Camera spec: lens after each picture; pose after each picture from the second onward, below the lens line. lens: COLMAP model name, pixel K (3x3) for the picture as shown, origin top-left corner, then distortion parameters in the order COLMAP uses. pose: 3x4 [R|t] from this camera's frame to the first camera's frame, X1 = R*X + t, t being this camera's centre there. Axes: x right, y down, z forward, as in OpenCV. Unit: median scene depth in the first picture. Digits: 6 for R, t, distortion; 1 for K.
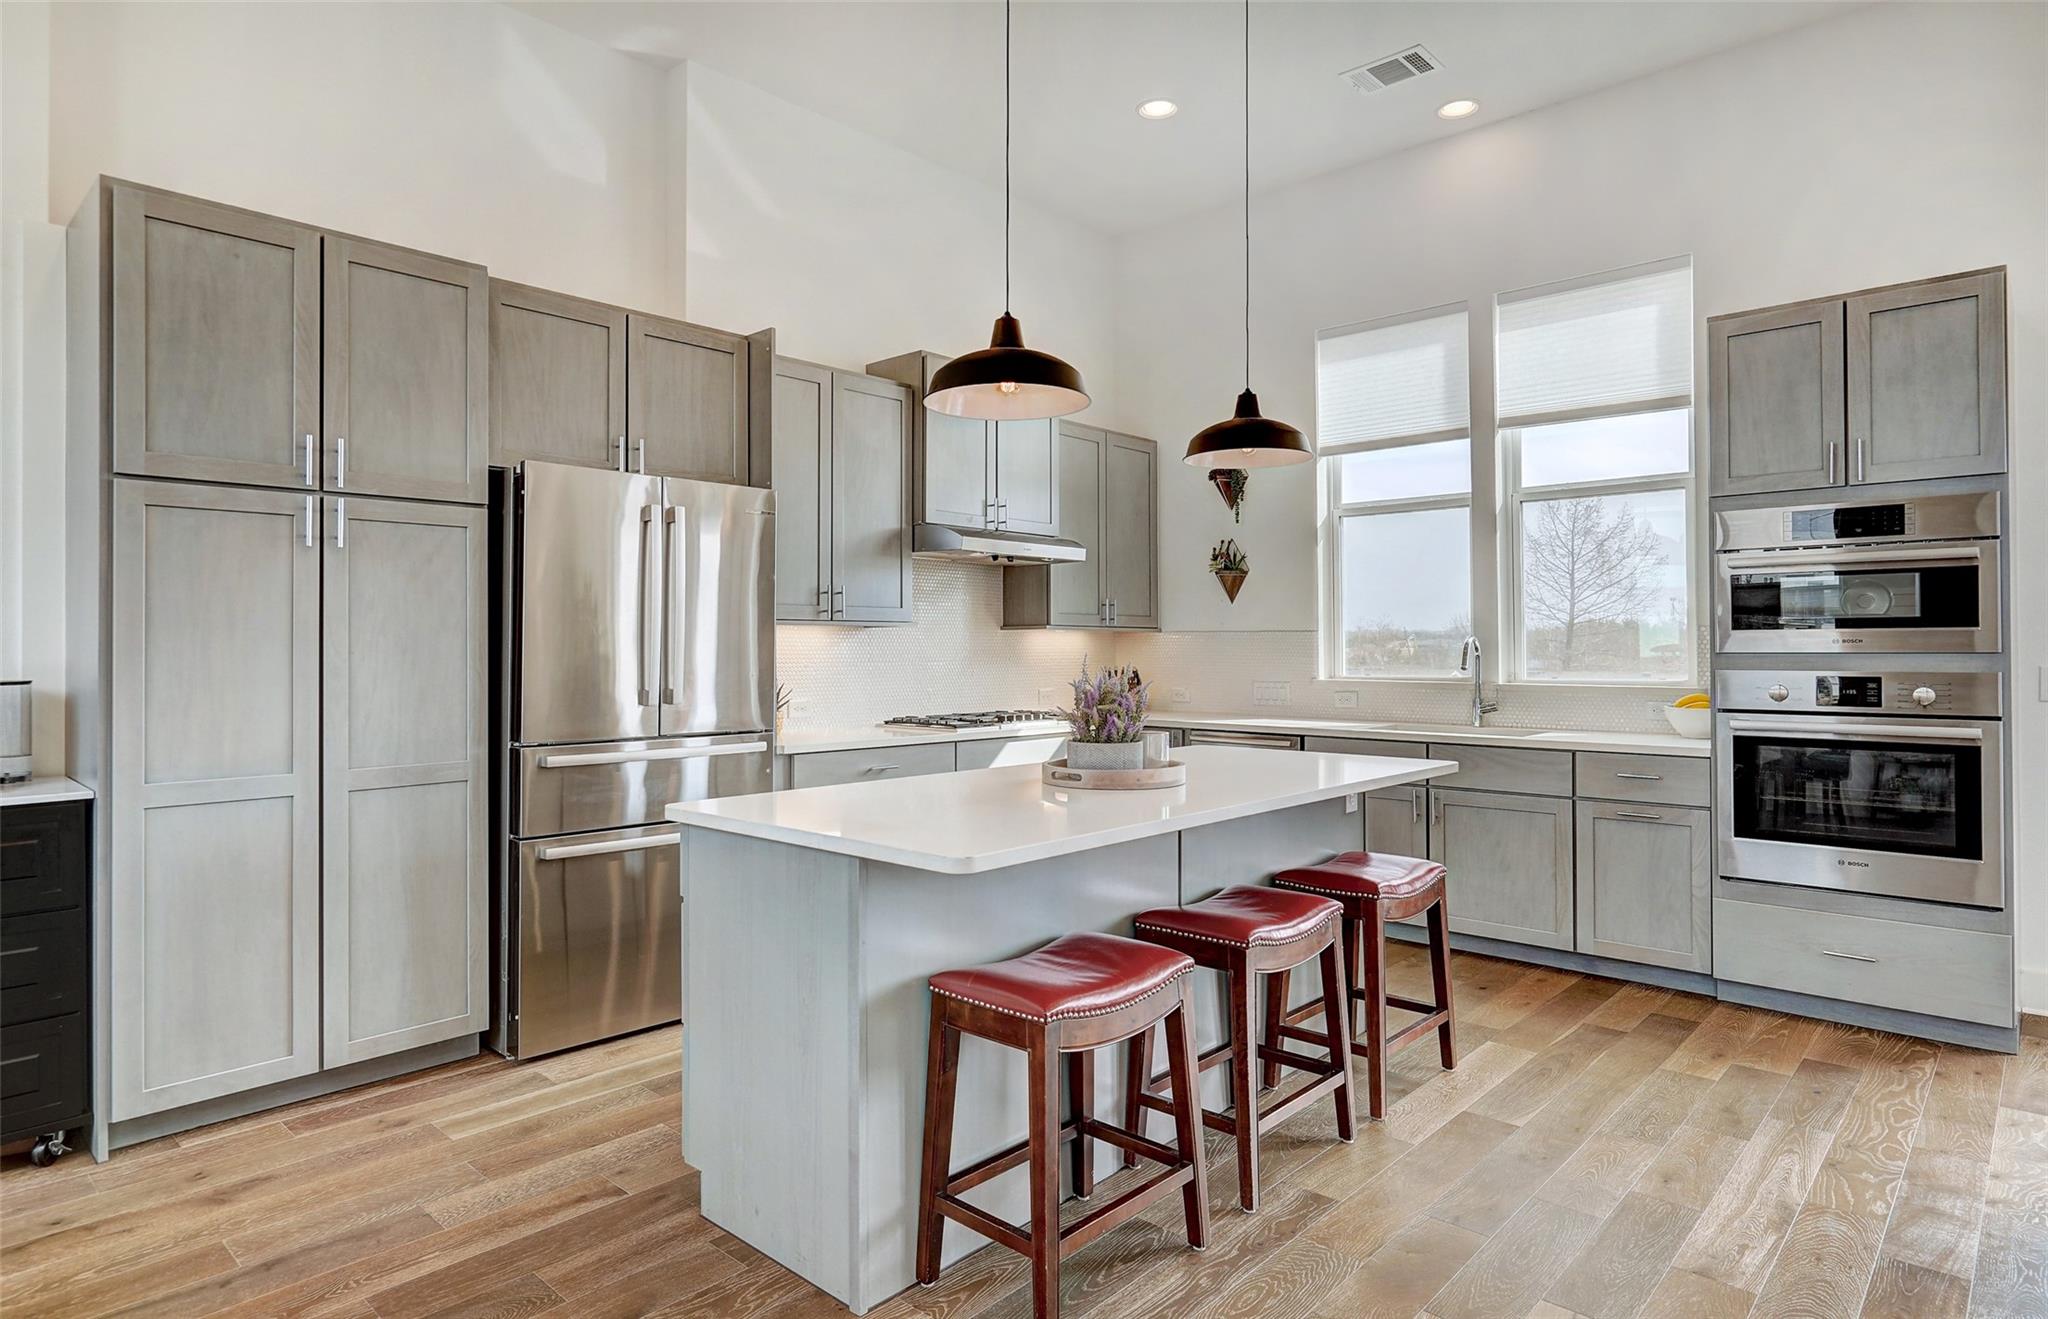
lens RADIAL K [[1138.1, 0, 1018.8], [0, 1138.1, 641.6], [0, 0, 1]] dist [-0.007499, 0.002363]
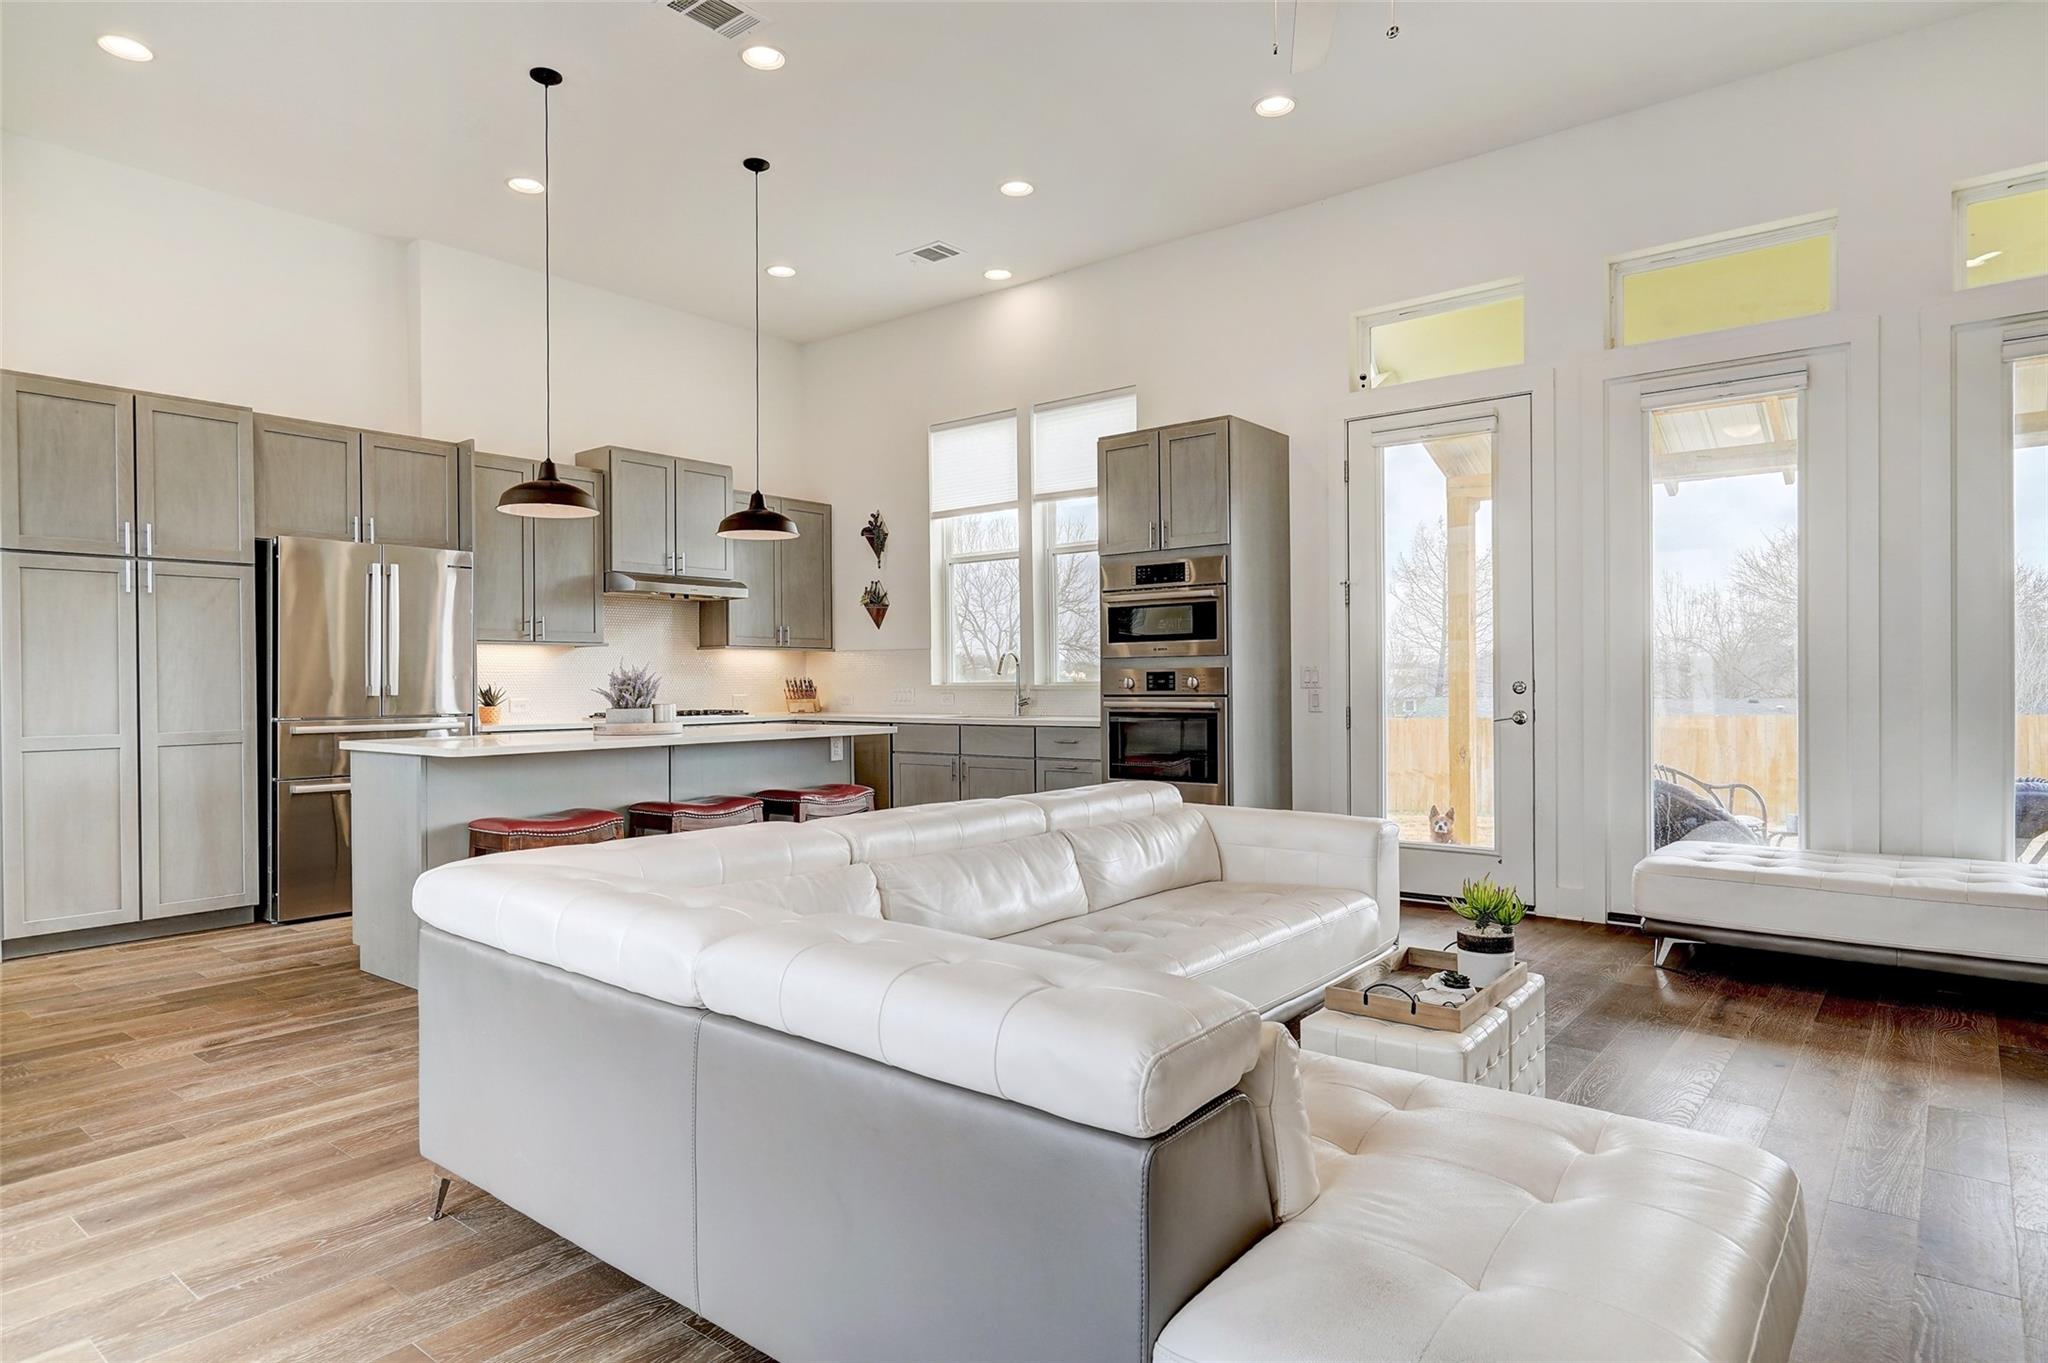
lens RADIAL K [[1162.2, 0, 1021.6], [0, 1162.2, 688.1], [0, 0, 1]] dist [0.004676, -0.000272]
pose [[0.997988, -0.007340, 0.062977, 0.445375], [0.006637, 0.999913, 0.011375, 0.034524], [-0.063056, -0.010934, 0.997950, -0.608527]]
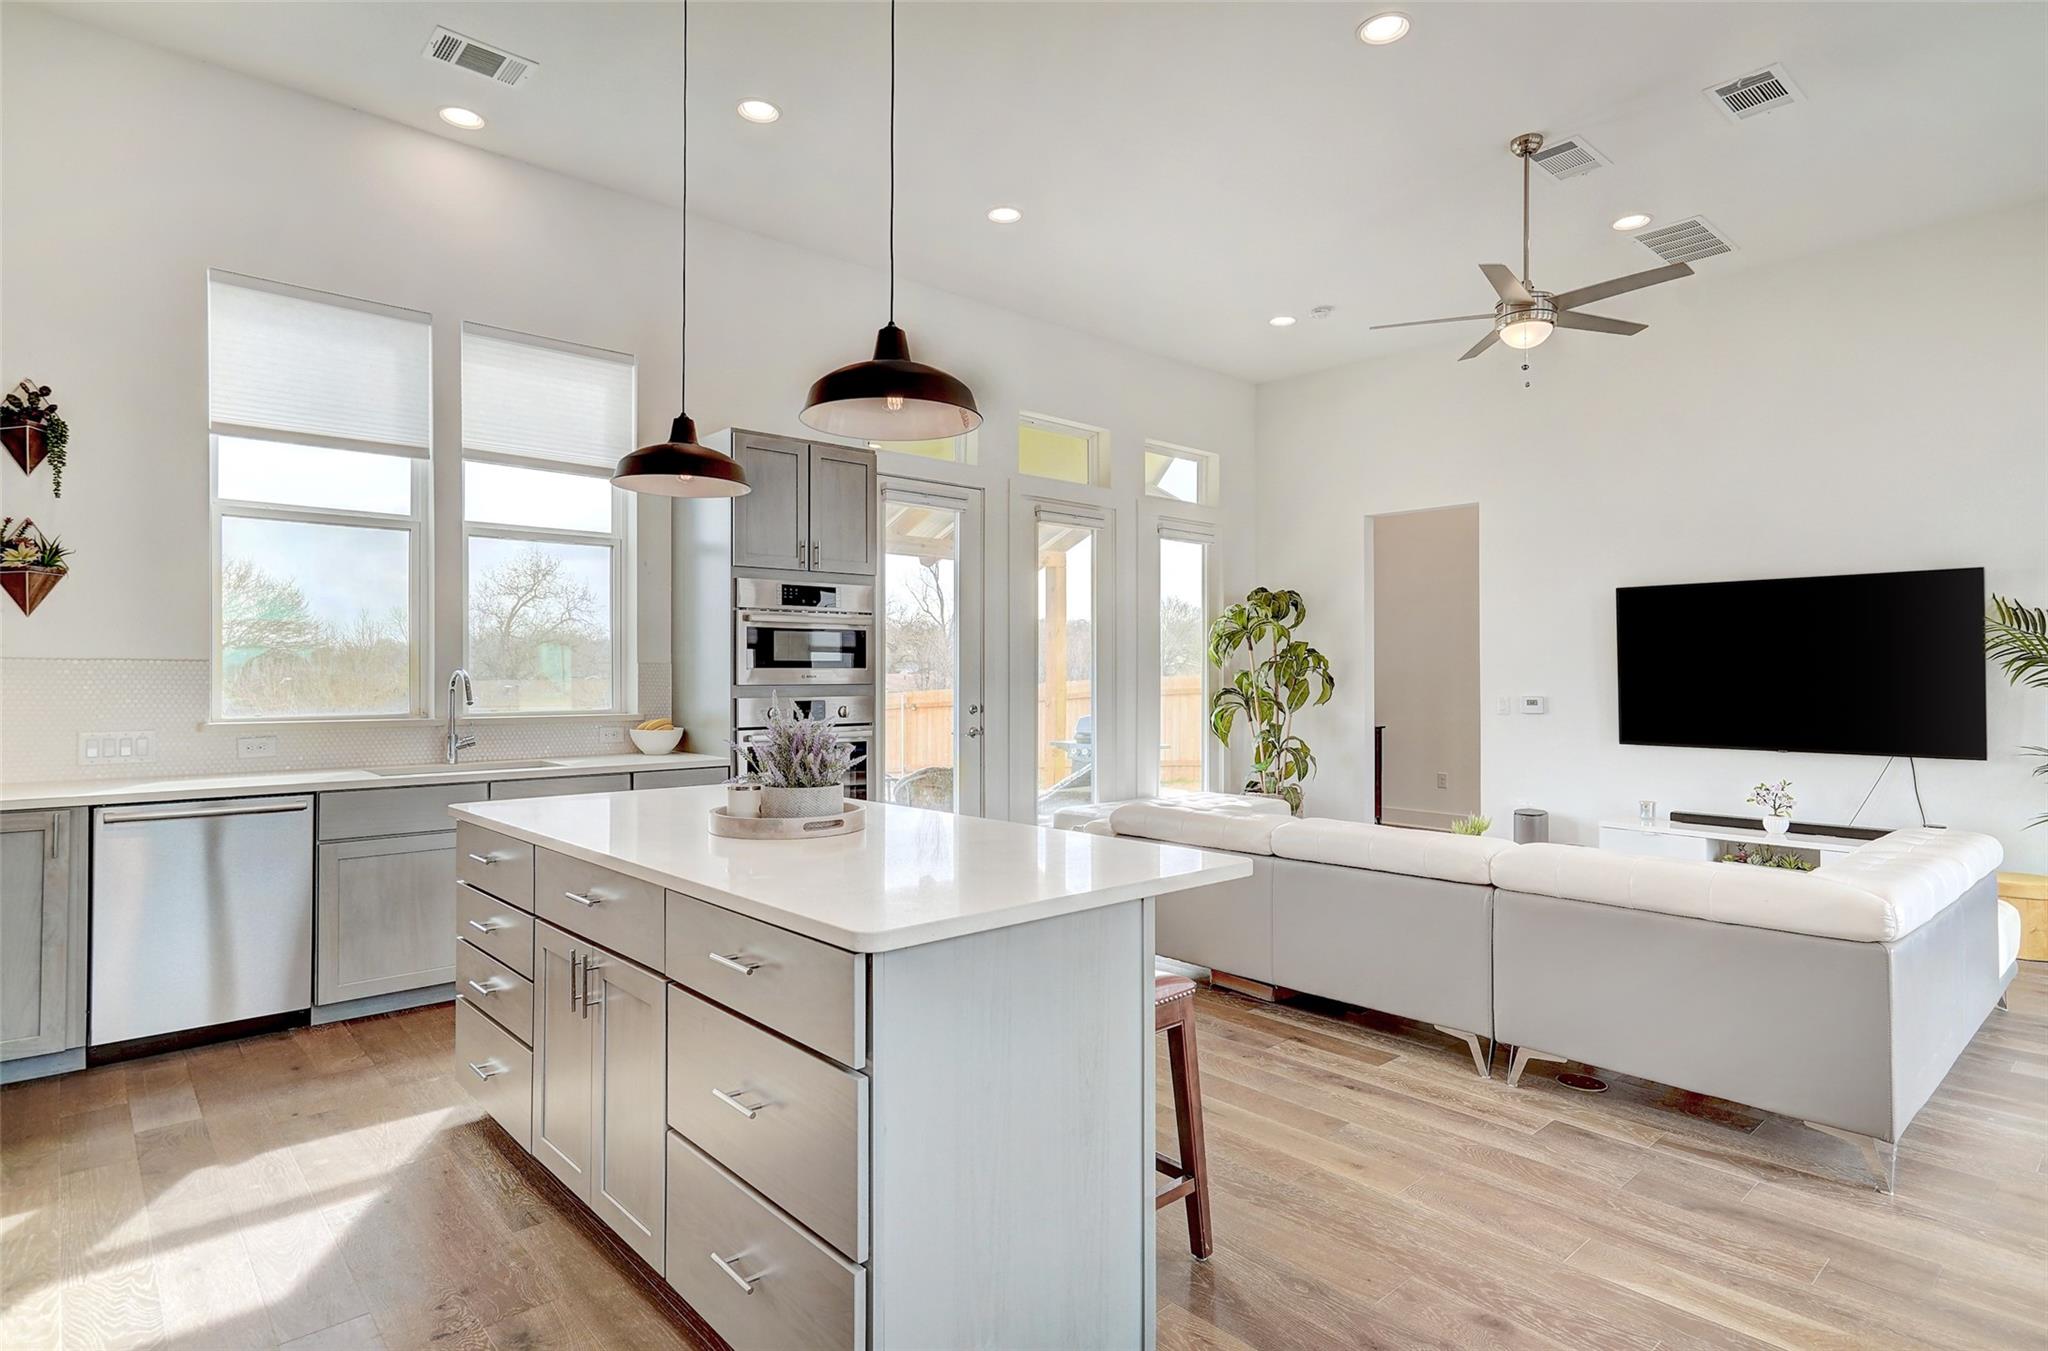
lens RADIAL K [[1072.9, 0, 1019.5], [0, 1072.9, 678.1], [0, 0, 1]] dist [0.001719, 0.004216]
pose [[0.098071, -0.003218, 0.995174, -0.649393], [-0.007196, 0.999966, 0.003943, -0.006530], [-0.995153, -0.007548, 0.098044, 0.609567]]
